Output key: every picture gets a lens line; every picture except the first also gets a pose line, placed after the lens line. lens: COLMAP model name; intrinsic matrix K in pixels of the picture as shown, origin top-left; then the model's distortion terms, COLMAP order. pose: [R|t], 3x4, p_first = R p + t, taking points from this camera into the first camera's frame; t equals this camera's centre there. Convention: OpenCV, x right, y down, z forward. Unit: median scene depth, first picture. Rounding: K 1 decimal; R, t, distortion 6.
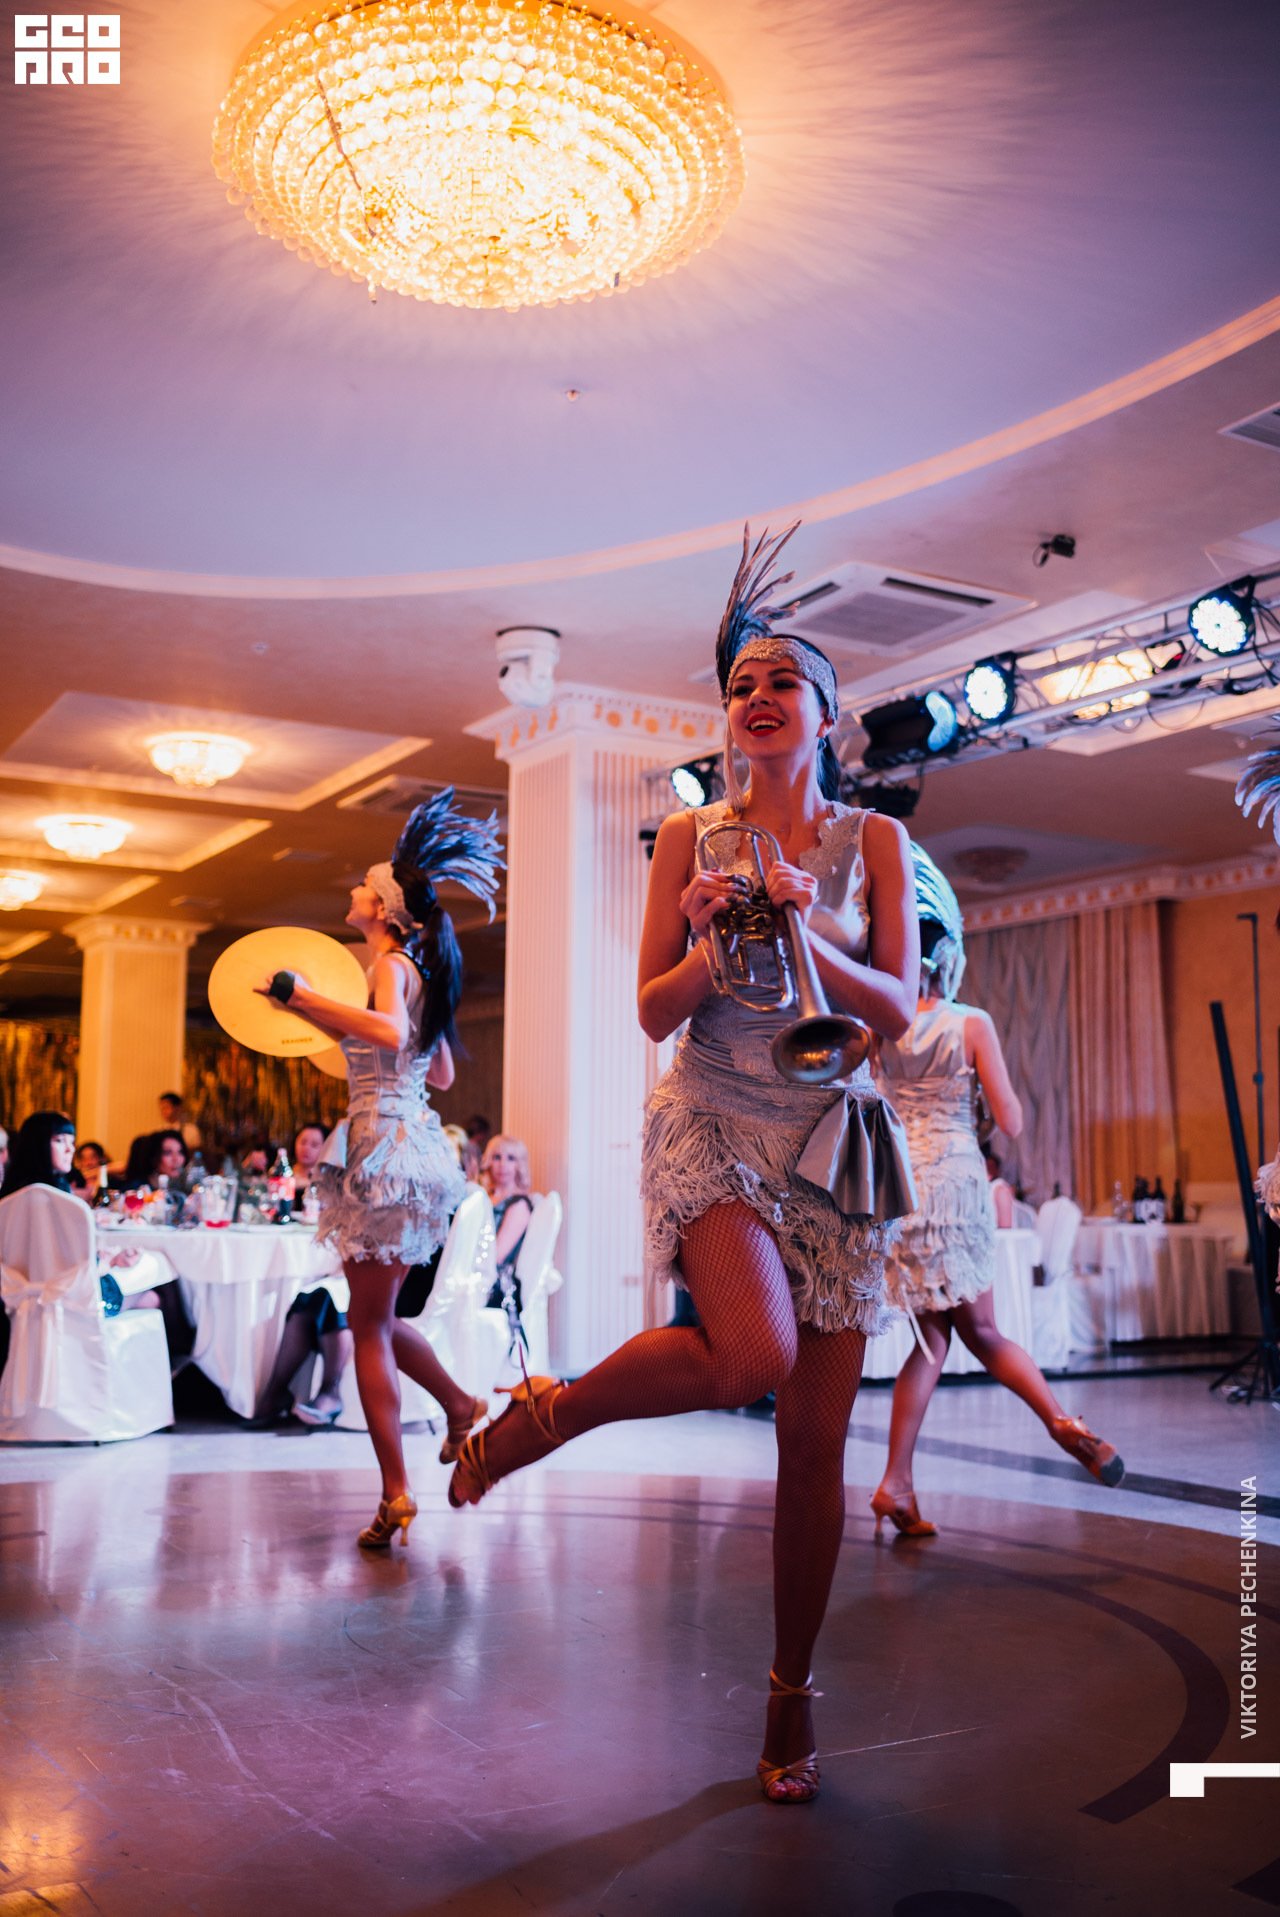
lens RADIAL K [[1887.2, 0, 655.0], [0, 1887.2, 953.4], [0, 0, 1]] dist [-0.063398, 0.000000]
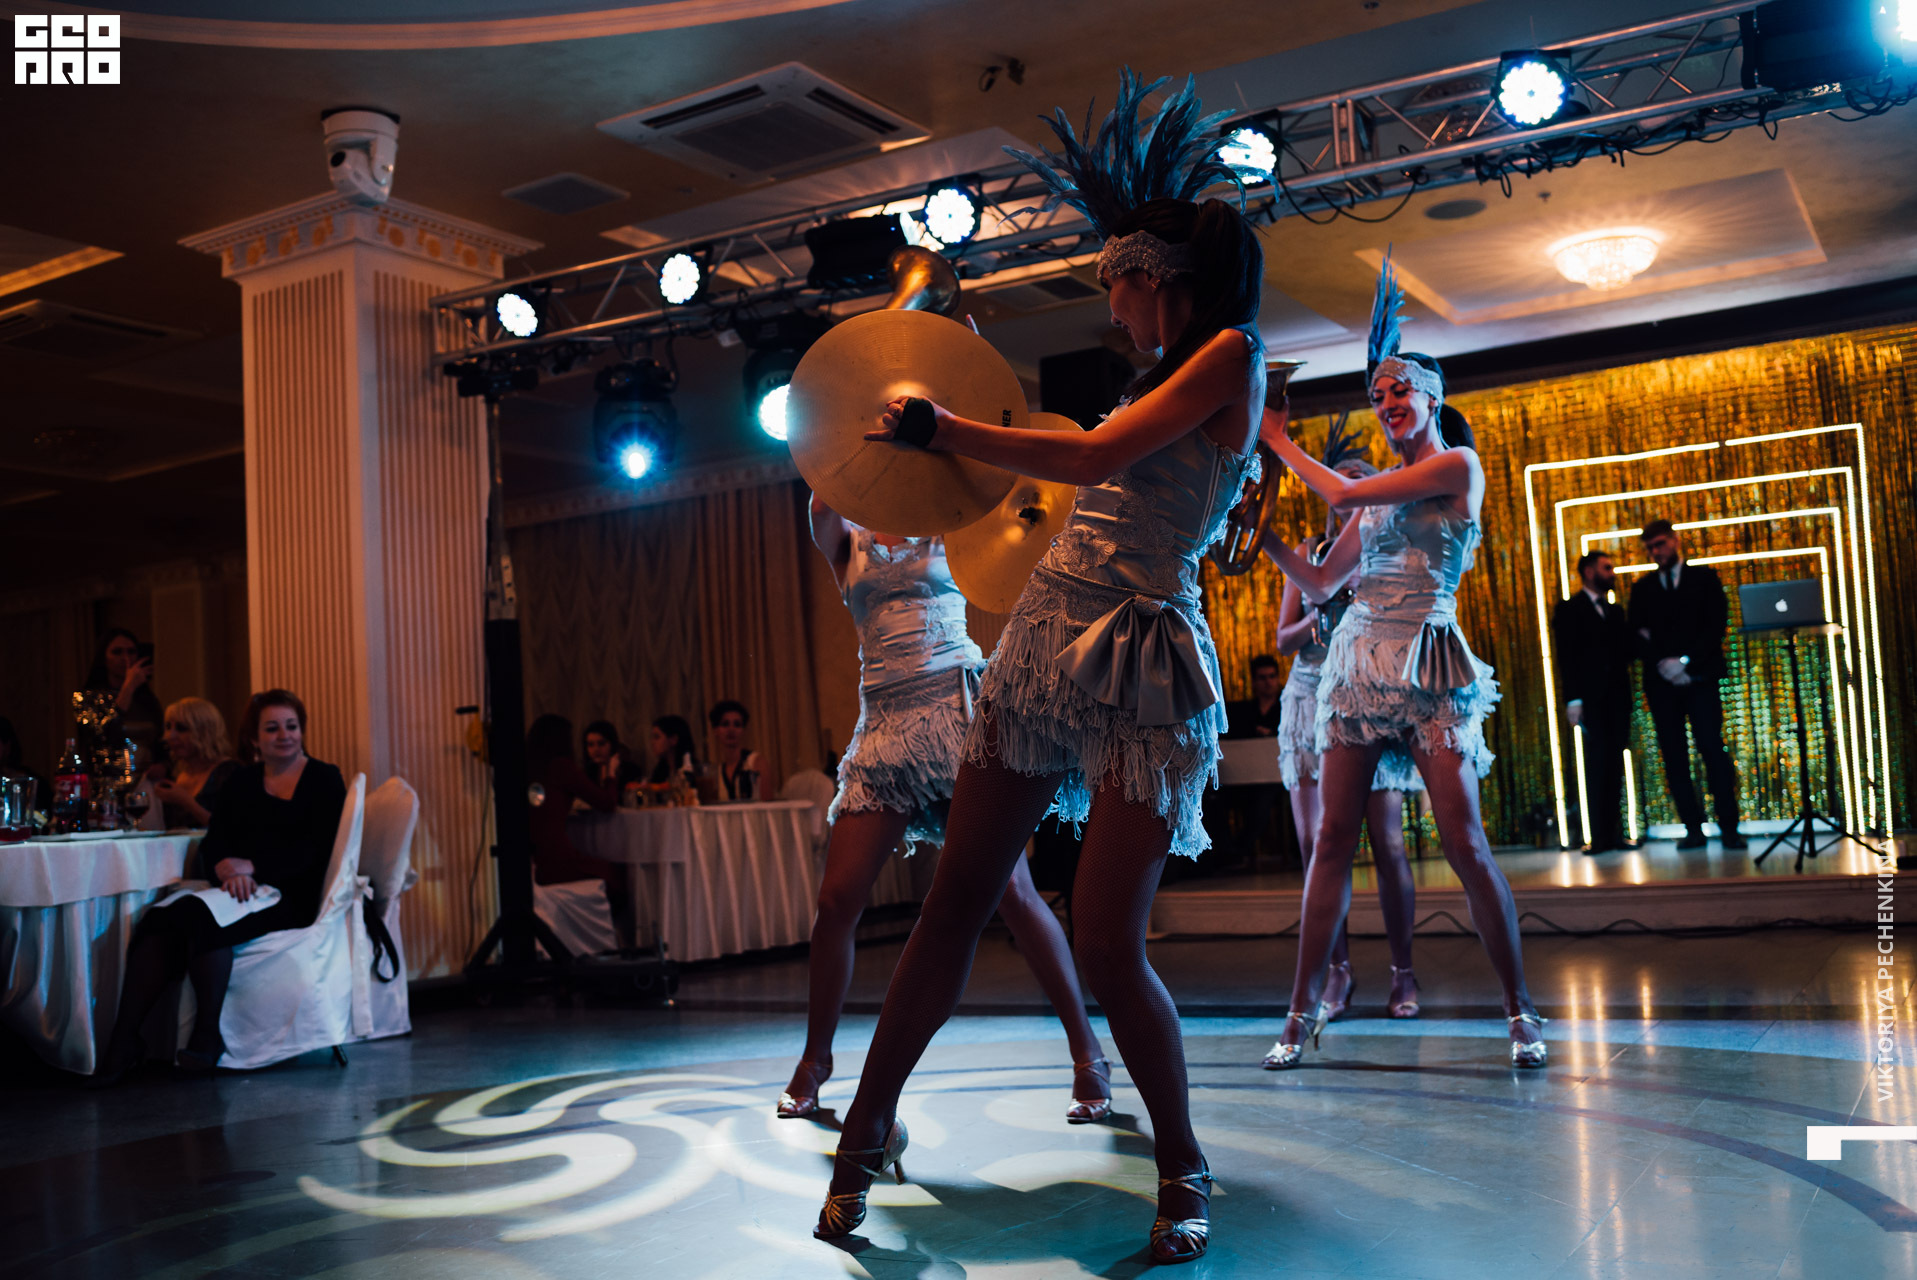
lens RADIAL K [[1887.2, 0, 949.5], [0, 1887.2, 644.1], [0, 0, 1]] dist [-0.063398, 0.000000]
pose [[0.877629, -0.022102, 0.478832, -0.214335], [0.005099, 0.999310, 0.036780, 0.032819], [-0.479314, -0.029837, 0.877136, 0.117344]]
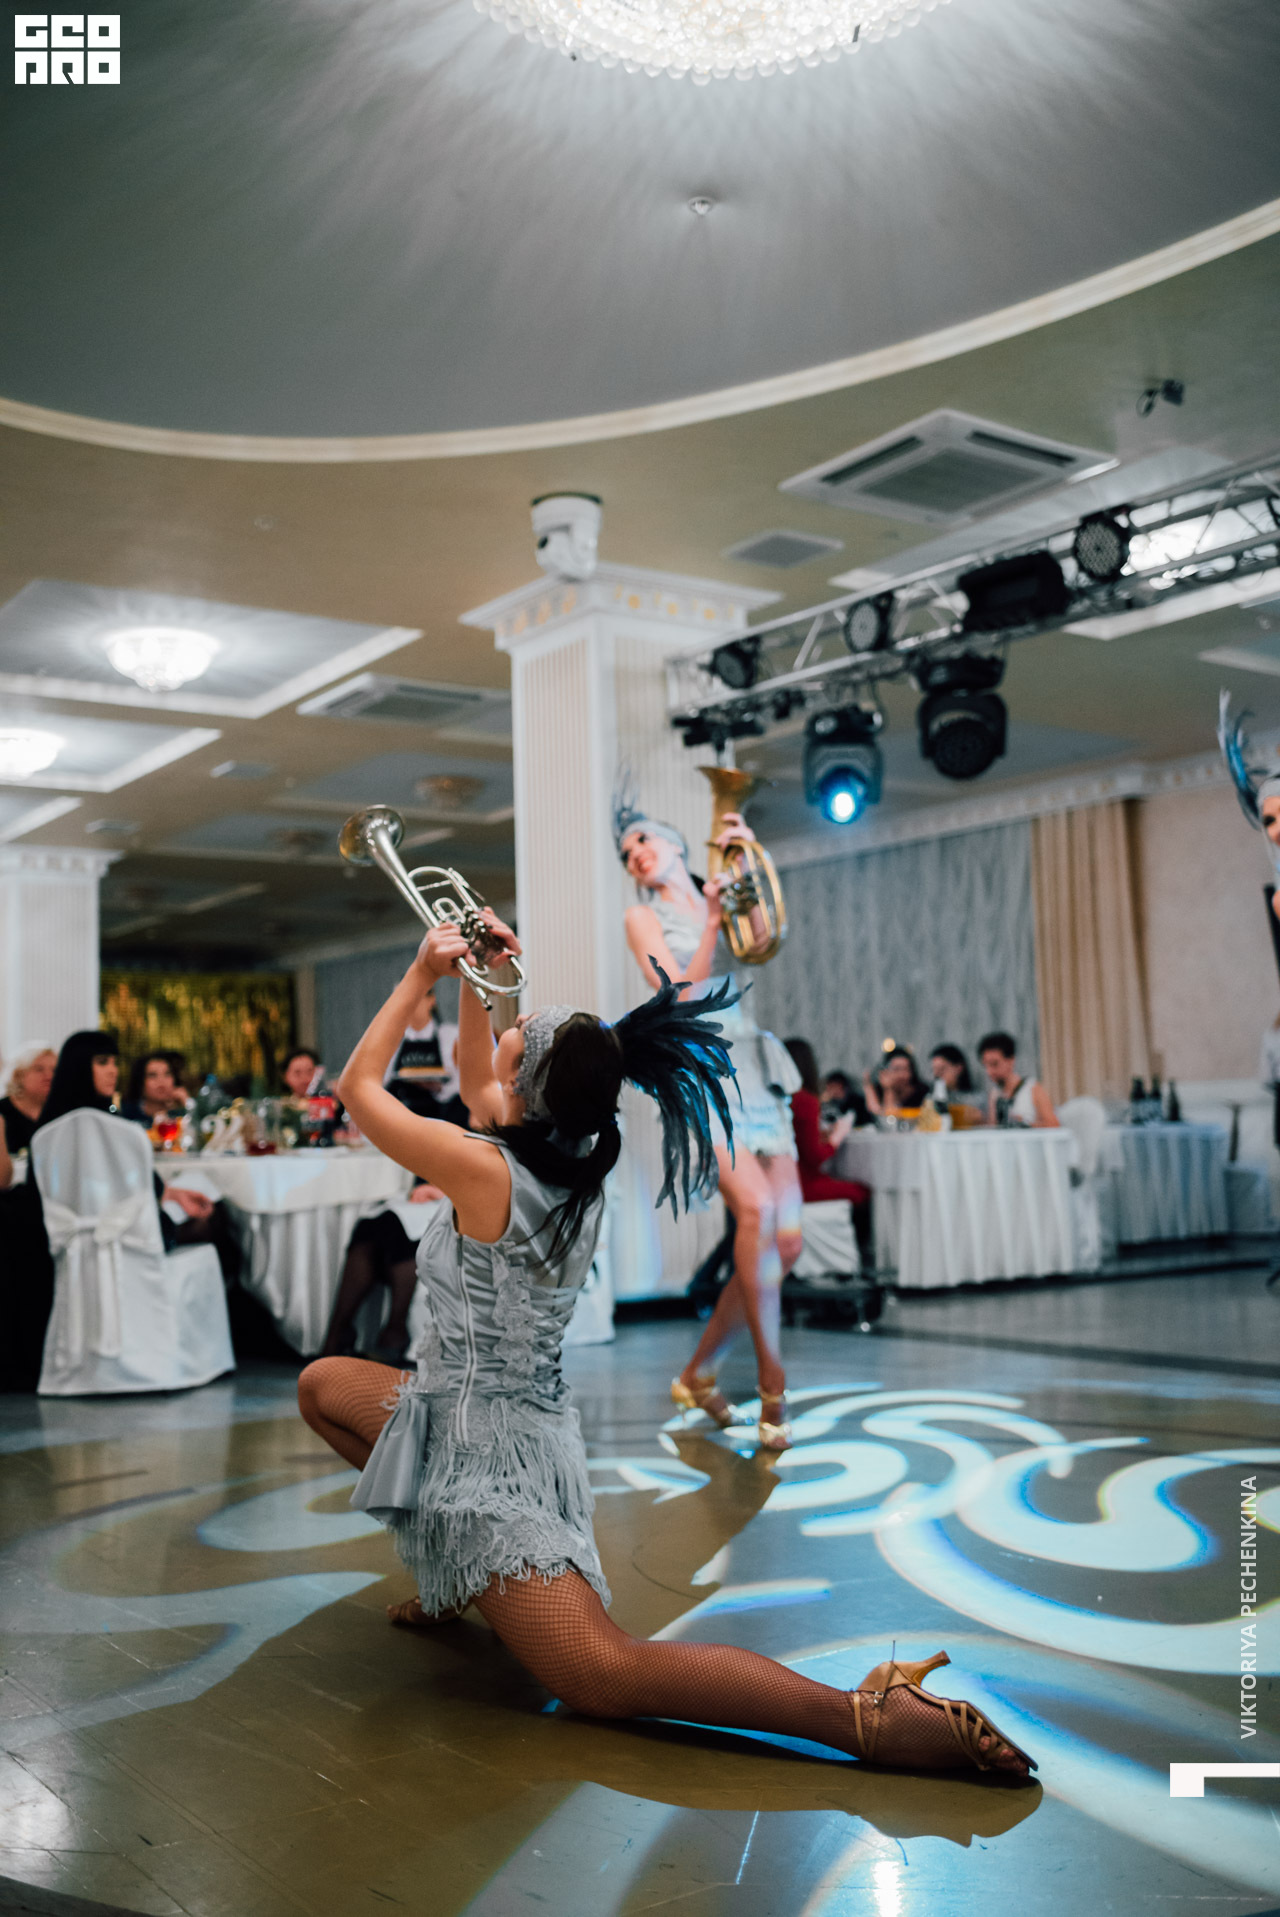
lens RADIAL K [[1887.2, 0, 658.3], [0, 1887.2, 955.3], [0, 0, 1]] dist [-0.063398, 0.000000]
pose [[0.995389, -0.029430, 0.091293, -0.100516], [0.026398, 0.999065, 0.034246, 0.019778], [-0.092216, -0.031678, 0.995235, 0.061887]]
